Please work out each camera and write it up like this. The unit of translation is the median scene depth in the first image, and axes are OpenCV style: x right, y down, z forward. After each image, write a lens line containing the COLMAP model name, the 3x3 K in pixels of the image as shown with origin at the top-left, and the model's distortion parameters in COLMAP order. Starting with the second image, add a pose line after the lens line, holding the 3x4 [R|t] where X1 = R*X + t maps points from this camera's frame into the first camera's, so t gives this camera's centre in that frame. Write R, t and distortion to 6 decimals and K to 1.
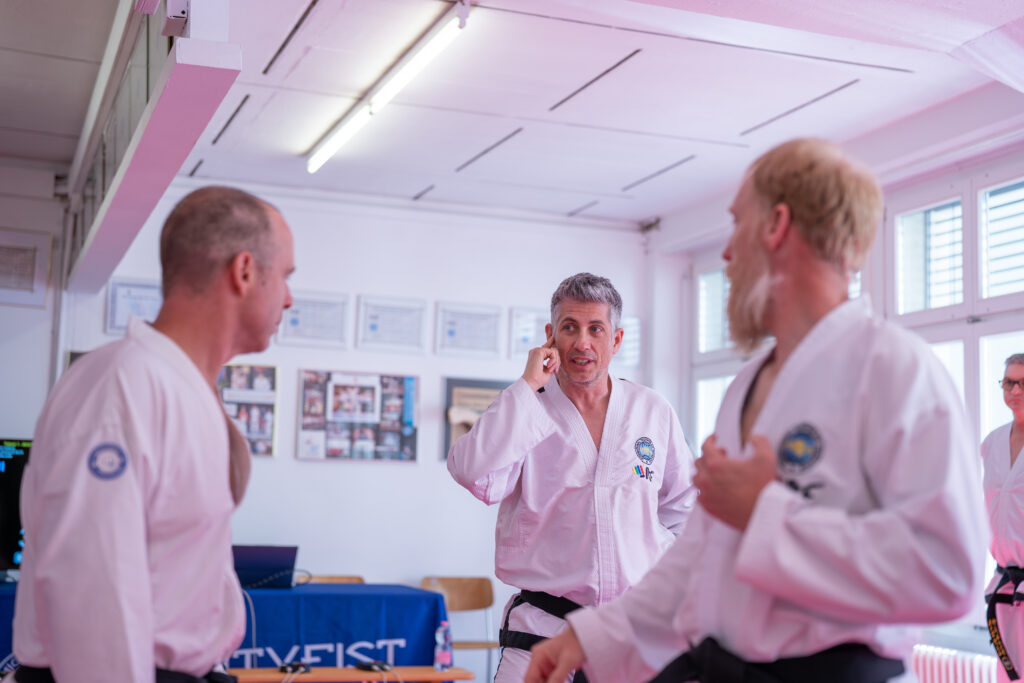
lens RADIAL K [[1415.8, 0, 507.1], [0, 1415.8, 362.1], [0, 0, 1]] dist [0.017155, 0.000000]
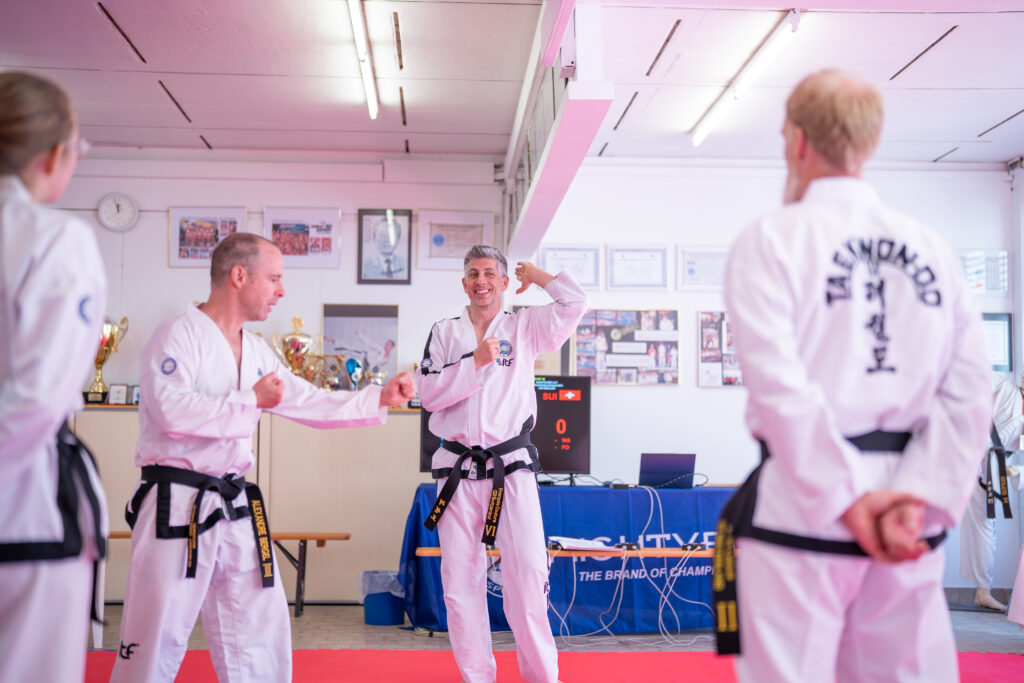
lens RADIAL K [[1415.8, 0, 518.3], [0, 1415.8, 349.0], [0, 0, 1]] dist [0.017155, 0.000000]
pose [[0.954746, -0.040163, -0.294698, 0.060203], [0.048228, 0.998633, 0.020147, 0.005736], [0.293486, -0.033447, 0.955378, -0.183089]]
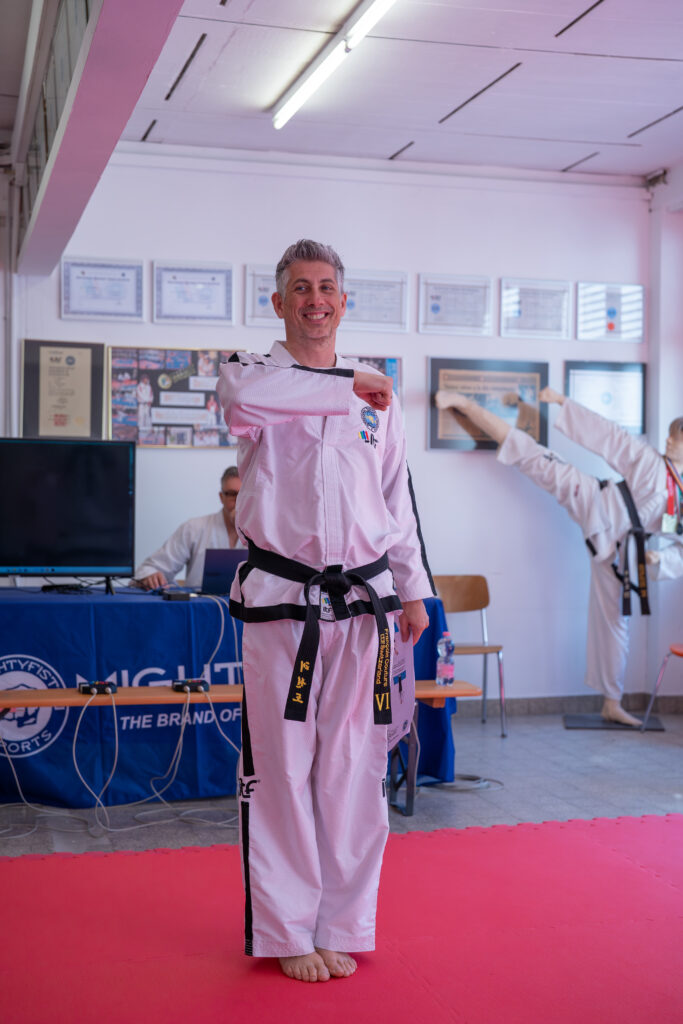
lens RADIAL K [[1415.8, 0, 357.2], [0, 1415.8, 523.9], [0, 0, 1]] dist [0.017155, 0.000000]
pose [[0.996673, -0.016912, -0.079727, -0.020708], [0.026872, 0.991722, 0.125558, 0.001224], [0.076944, -0.127283, 0.988878, 0.089189]]
